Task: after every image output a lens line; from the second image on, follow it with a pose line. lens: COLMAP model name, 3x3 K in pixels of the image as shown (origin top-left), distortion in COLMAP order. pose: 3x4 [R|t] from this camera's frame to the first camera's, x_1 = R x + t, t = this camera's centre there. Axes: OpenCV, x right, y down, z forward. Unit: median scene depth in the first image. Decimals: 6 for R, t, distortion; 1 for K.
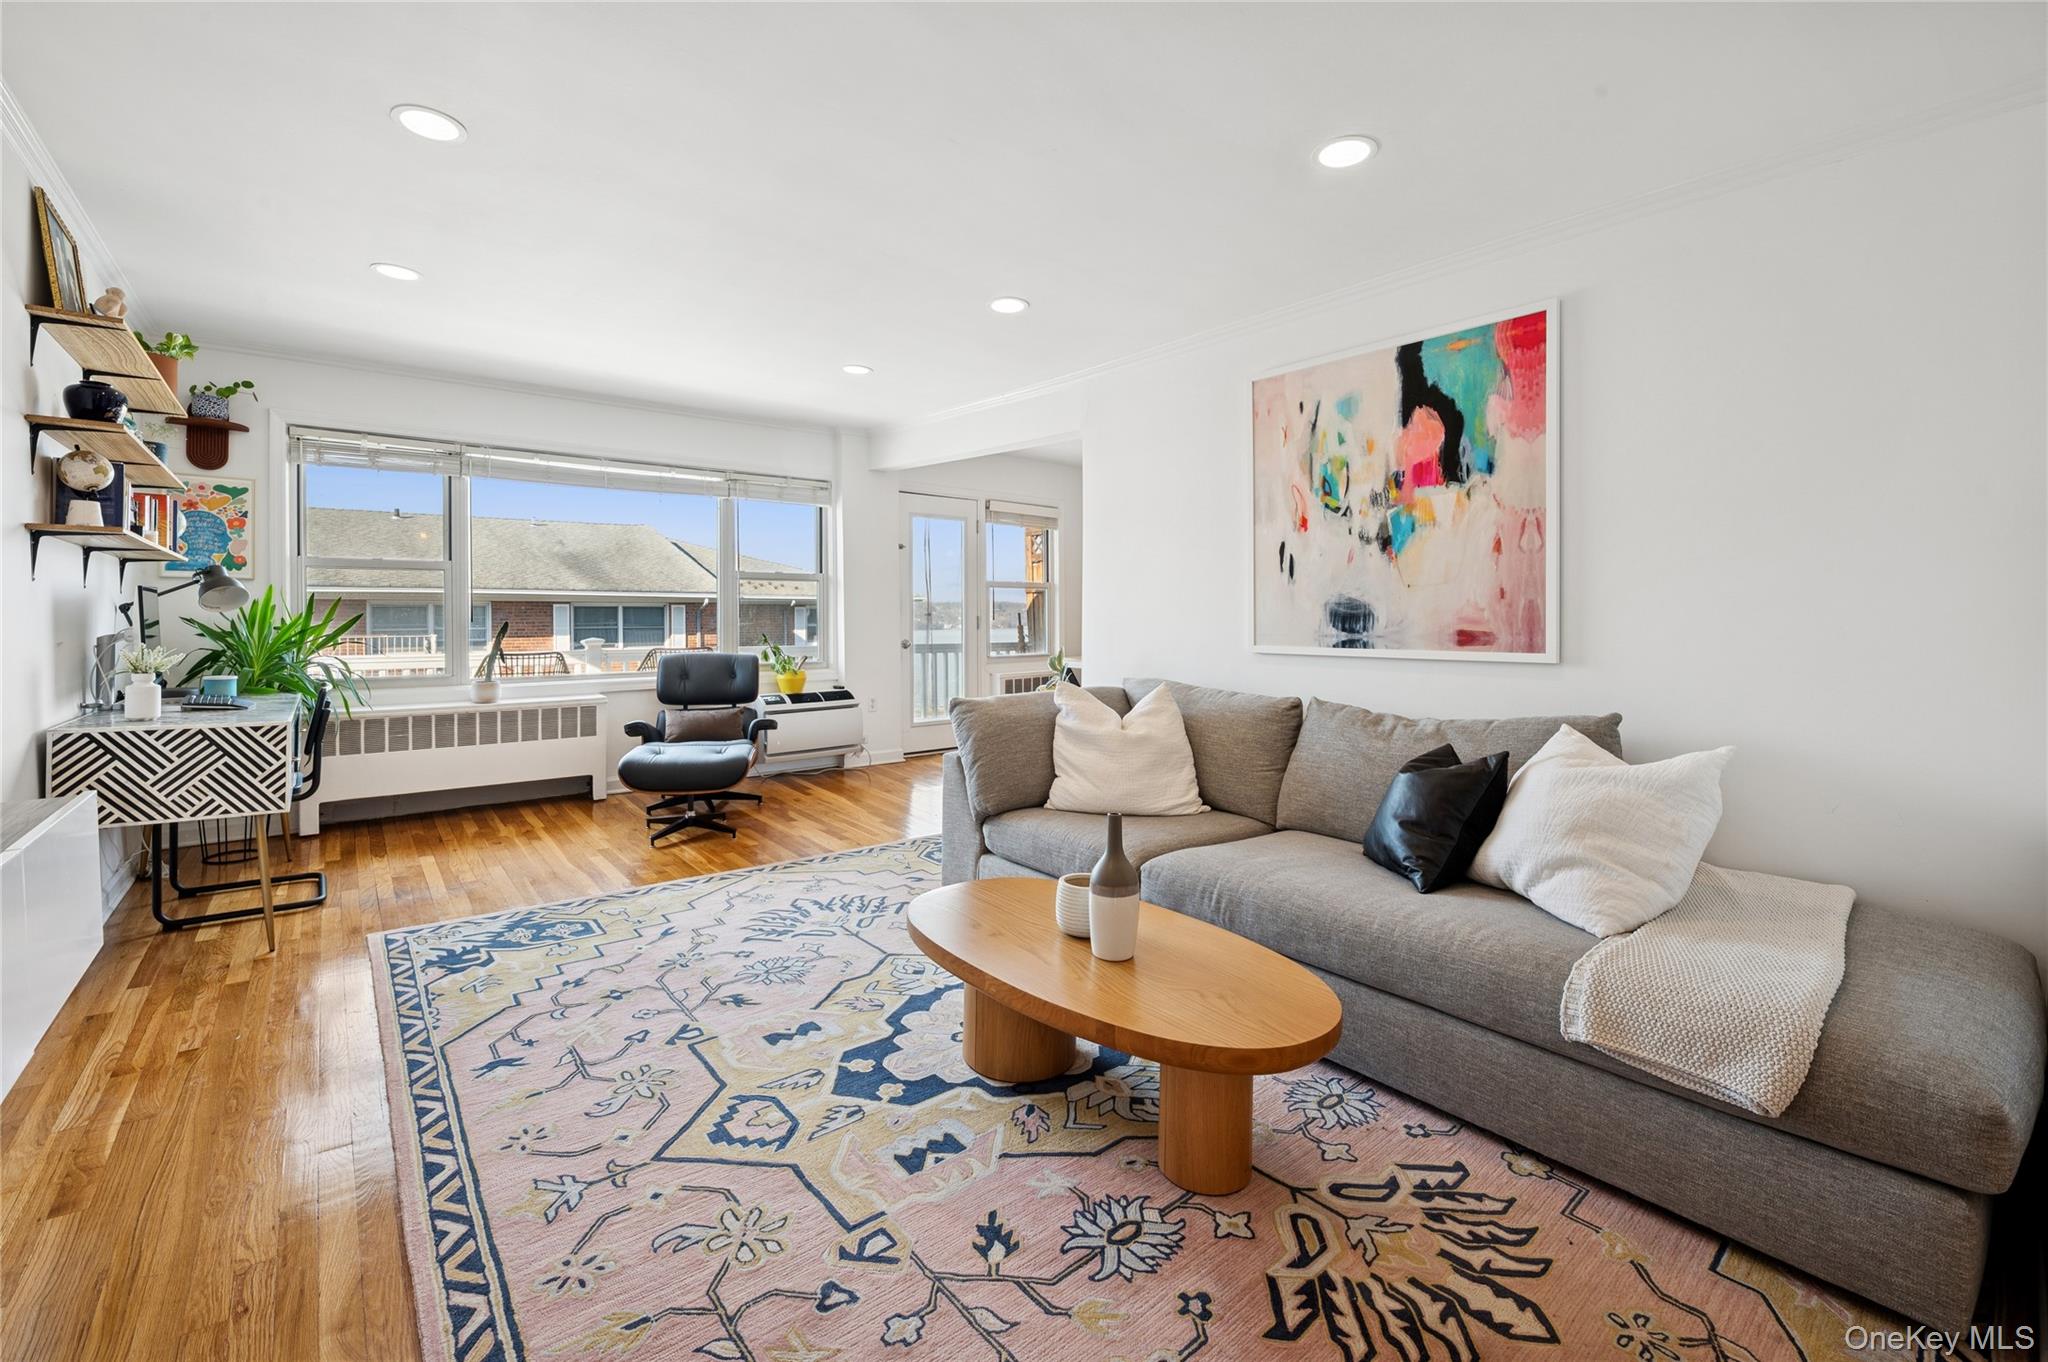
lens RADIAL K [[877.1, 0, 1049.5], [0, 877.1, 636.5], [0, 0, 1]] dist [-0.029478, 0.001562]
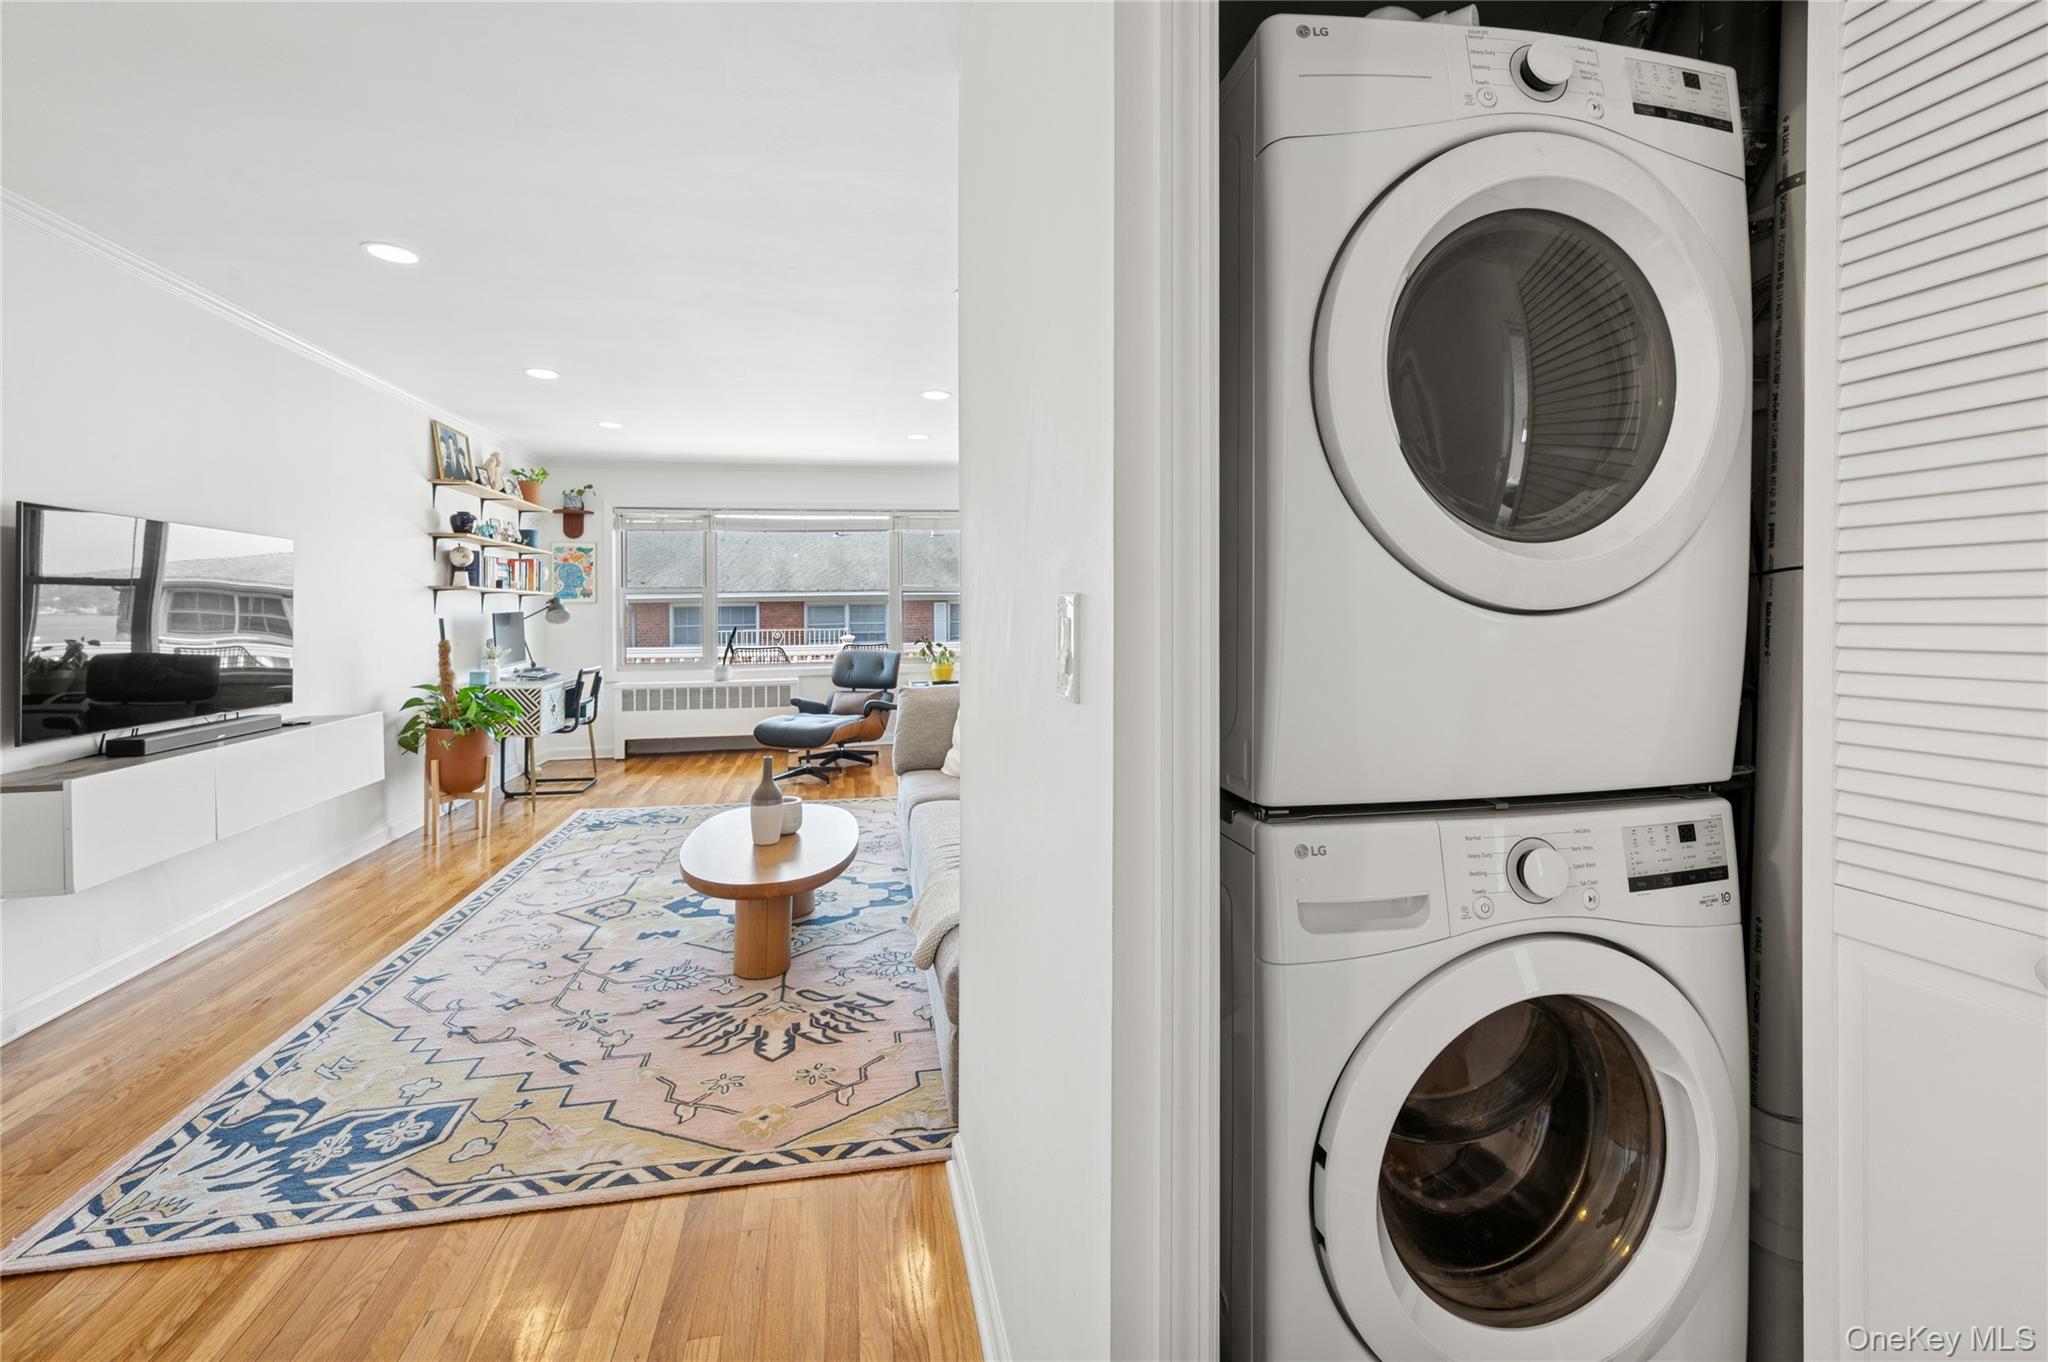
lens RADIAL K [[877.1, 0, 1044.6], [0, 877.1, 623.4], [0, 0, 1]] dist [-0.029478, 0.001562]
pose [[0.890751, -0.000553, -0.454491, 0.870052], [-0.001345, 0.999992, -0.003852, -0.030313], [0.454490, 0.004043, 0.890743, -0.155066]]
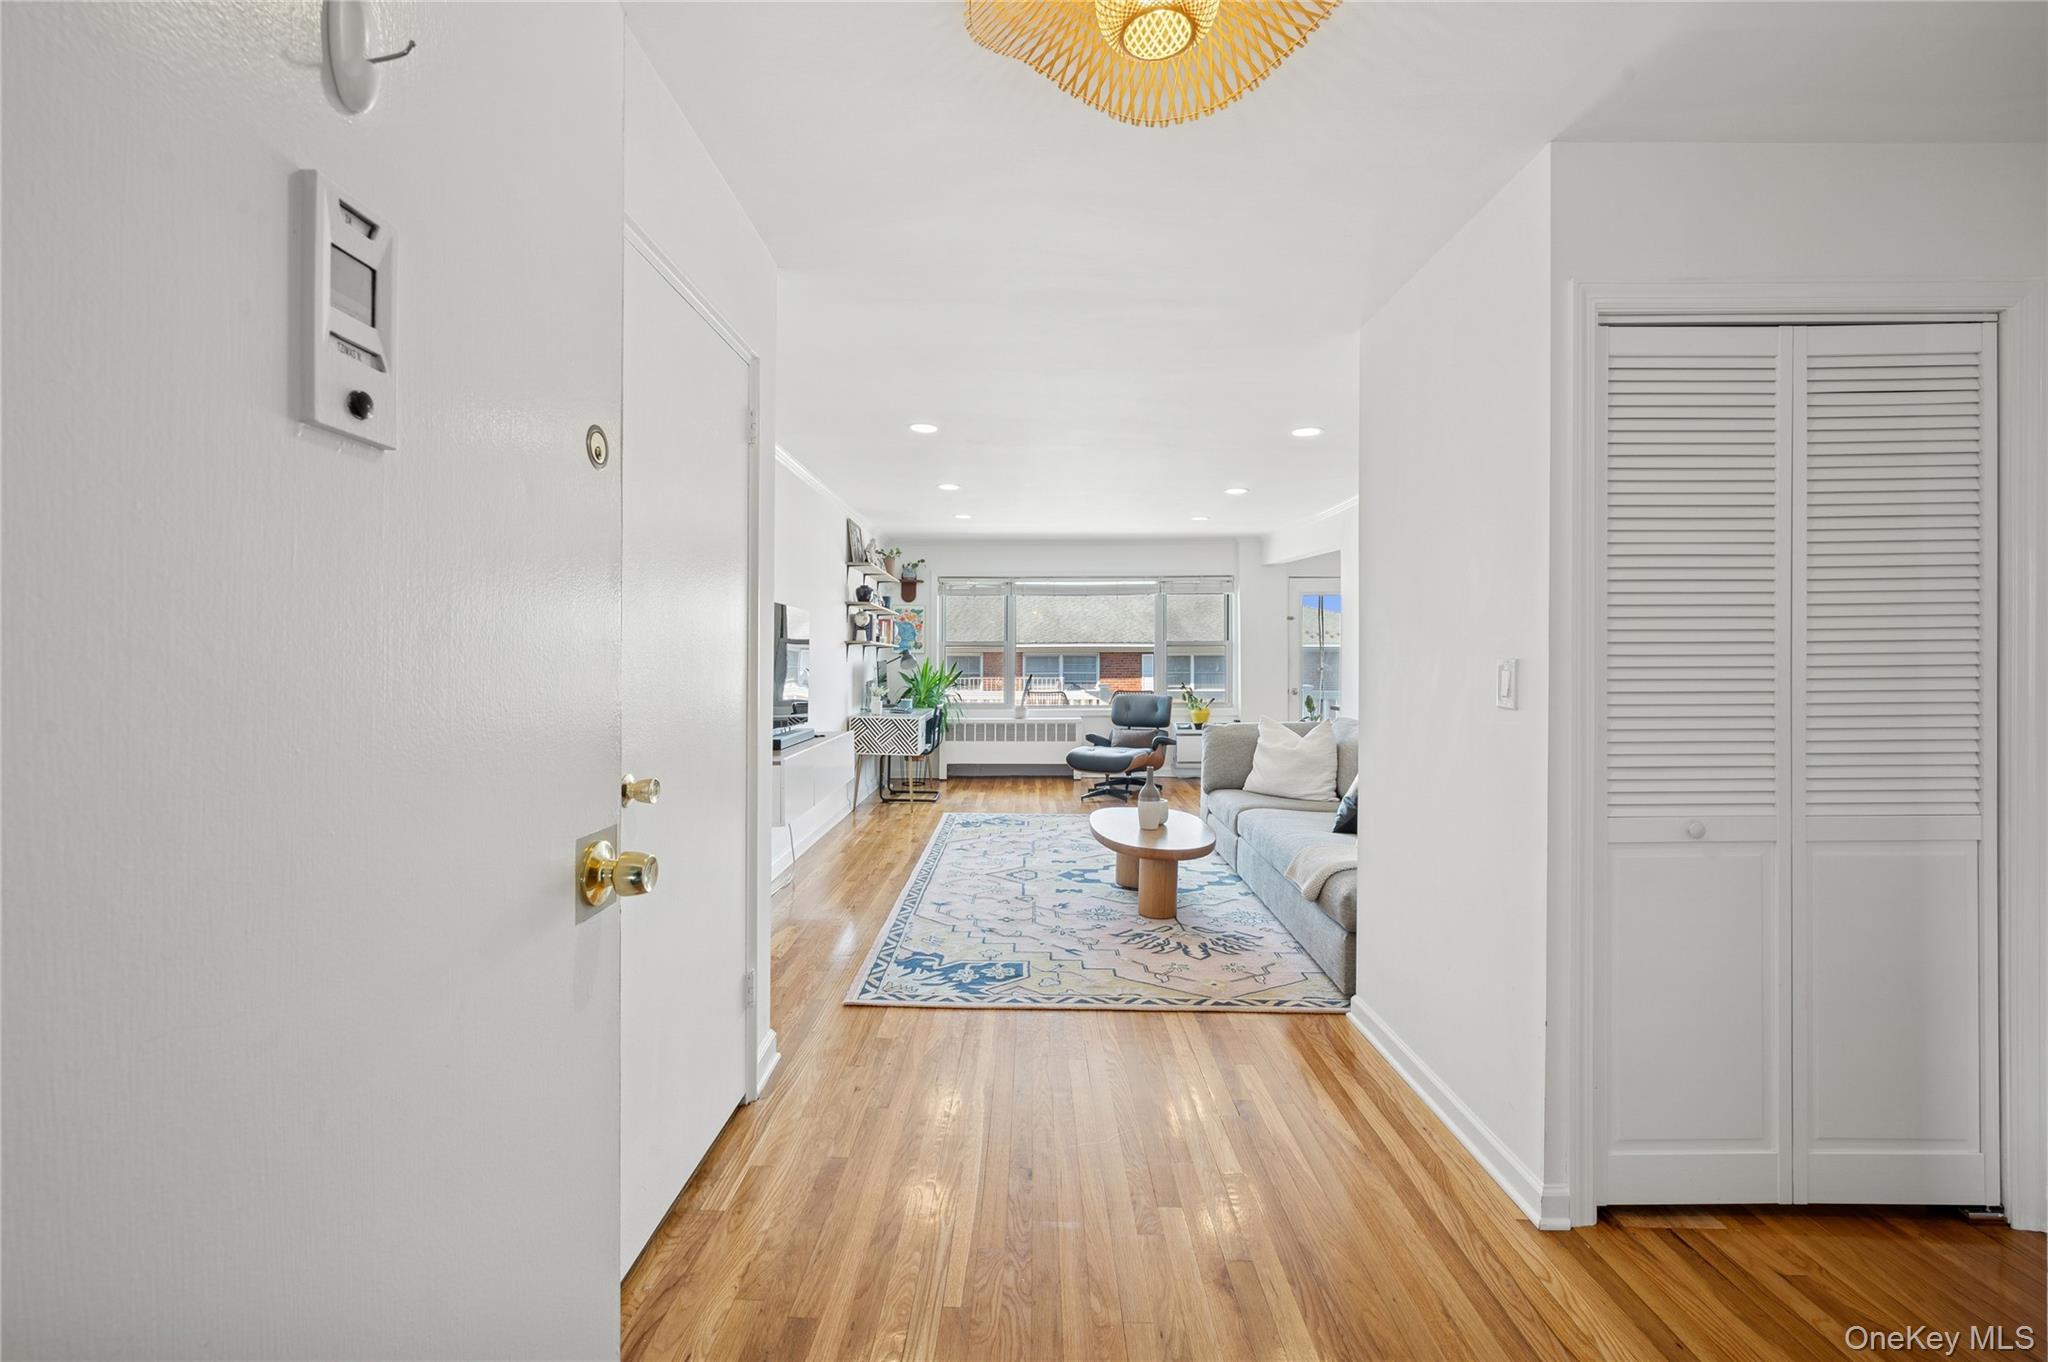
lens RADIAL K [[877.1, 0, 1013.3], [0, 877.1, 663.4], [0, 0, 1]] dist [-0.029478, 0.001562]
pose [[0.757620, 0.001481, -0.652694, 0.881719], [-0.013736, 0.999812, -0.013676, -0.023839], [0.652551, 0.019327, 0.757498, -0.668582]]
